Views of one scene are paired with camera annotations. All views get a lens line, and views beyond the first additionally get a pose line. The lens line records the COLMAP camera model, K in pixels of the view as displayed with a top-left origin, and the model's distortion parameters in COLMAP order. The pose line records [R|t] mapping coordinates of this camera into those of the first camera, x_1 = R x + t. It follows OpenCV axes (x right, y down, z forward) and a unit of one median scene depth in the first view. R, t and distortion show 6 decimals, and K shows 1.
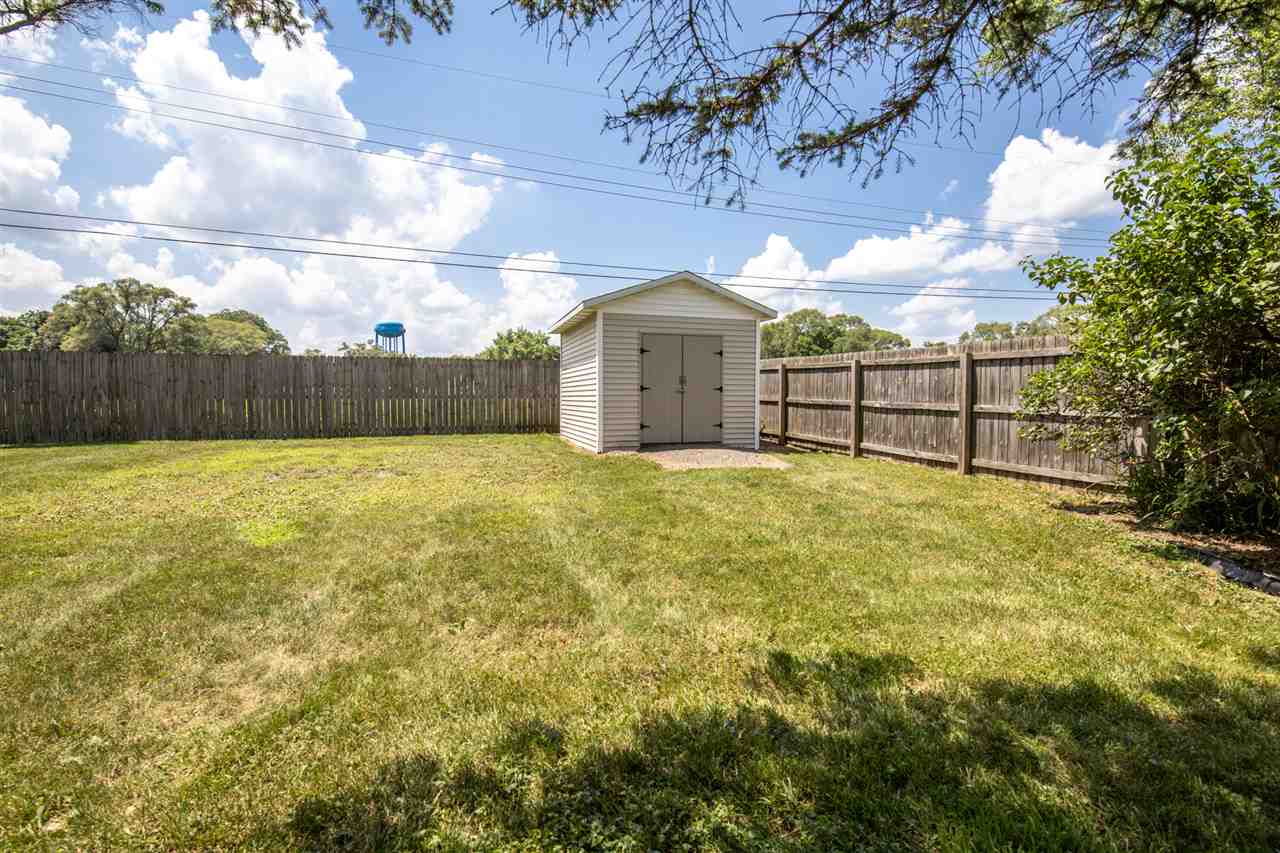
lens RADIAL K [[558.0, 0, 637.2], [0, 558.0, 415.0], [0, 0, 1]] dist [-0.000859, -0.008736]
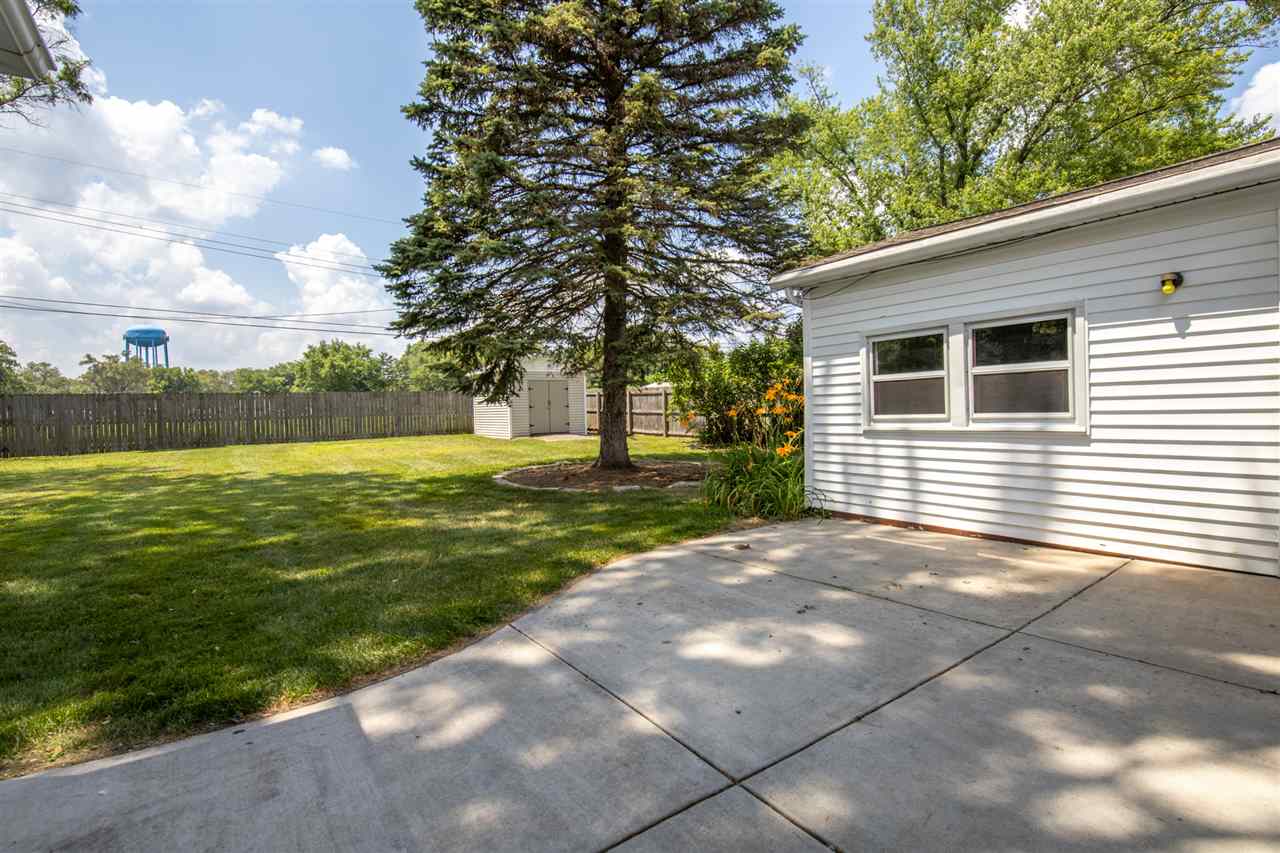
lens RADIAL K [[581.8, 0, 650.6], [0, 581.8, 413.3], [0, 0, 1]] dist [-0.000882, -0.009505]
pose [[0.951463, -0.029332, 0.306362, -0.199771], [0.036824, 0.999147, -0.018705, 0.028597], [-0.305552, 0.029078, 0.951731, -1.044673]]
